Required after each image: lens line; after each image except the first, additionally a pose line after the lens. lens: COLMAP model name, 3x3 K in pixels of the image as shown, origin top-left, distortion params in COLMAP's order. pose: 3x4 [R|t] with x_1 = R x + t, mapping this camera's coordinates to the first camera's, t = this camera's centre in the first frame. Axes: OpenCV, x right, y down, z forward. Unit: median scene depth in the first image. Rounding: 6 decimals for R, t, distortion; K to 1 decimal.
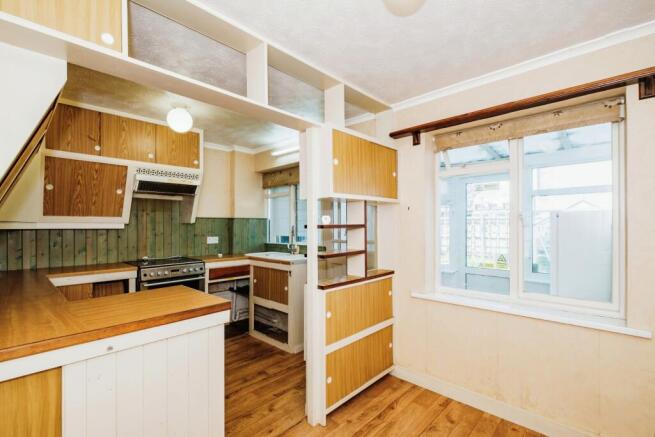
lens RADIAL K [[294.1, 0, 323.8], [0, 294.1, 219.8], [0, 0, 1]] dist [0.020511, 0.000571]
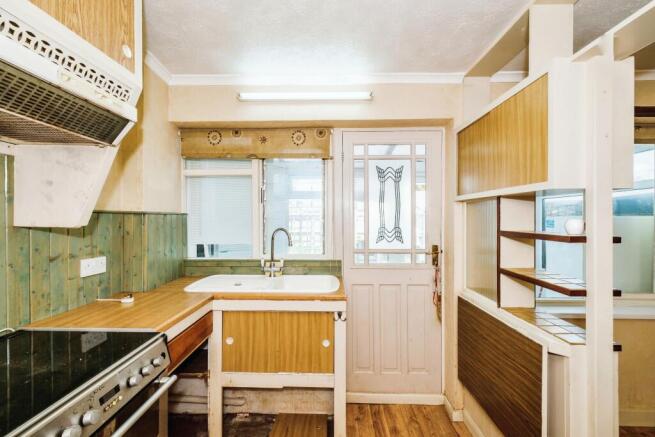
lens RADIAL K [[294.1, 0, 327.0], [0, 294.1, 220.0], [0, 0, 1]] dist [0.020511, 0.000571]
pose [[0.727592, 0.011363, 0.685916, -0.501391], [-0.025841, 0.999607, 0.010852, -0.007115], [-0.685523, -0.025620, 0.727600, 0.580998]]
